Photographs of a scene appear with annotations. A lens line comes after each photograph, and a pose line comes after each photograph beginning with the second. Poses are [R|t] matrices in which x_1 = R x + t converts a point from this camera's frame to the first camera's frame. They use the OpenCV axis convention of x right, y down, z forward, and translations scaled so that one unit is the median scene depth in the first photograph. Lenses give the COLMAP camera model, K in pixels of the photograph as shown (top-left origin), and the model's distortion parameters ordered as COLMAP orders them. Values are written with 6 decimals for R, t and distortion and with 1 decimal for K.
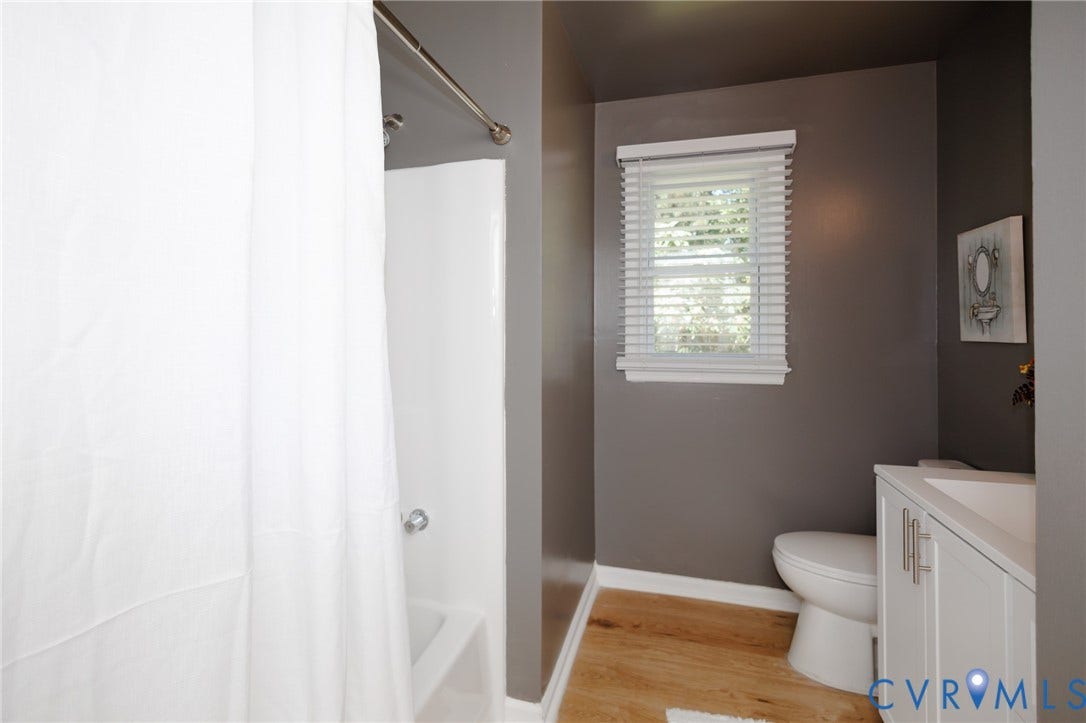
lens RADIAL K [[498.8, 0, 544.7], [0, 498.8, 328.5], [0, 0, 1]] dist [-0.002178, -0.000301]
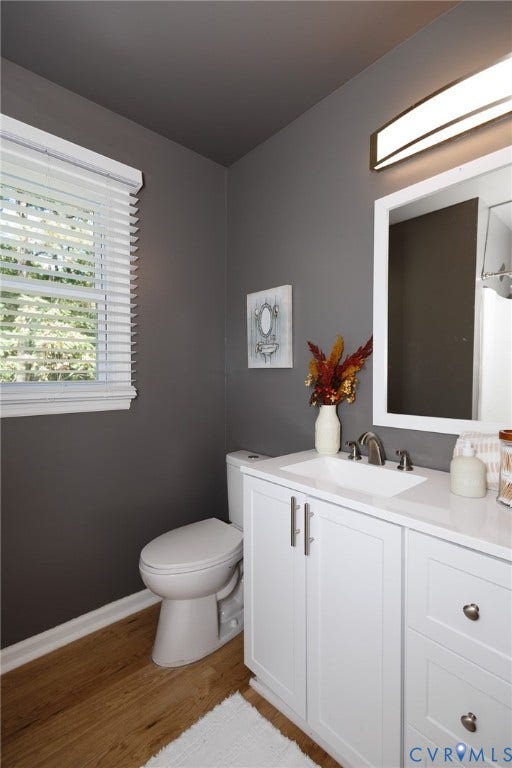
lens RADIAL K [[352.7, 0, 257.4], [0, 352.7, 386.2], [0, 0, 1]] dist [-0.002178, -0.000301]
pose [[0.512600, -0.024824, 0.858269, -0.039614], [-0.007370, 0.999418, 0.033308, 0.045012], [-0.858596, -0.023399, 0.512118, 0.463179]]
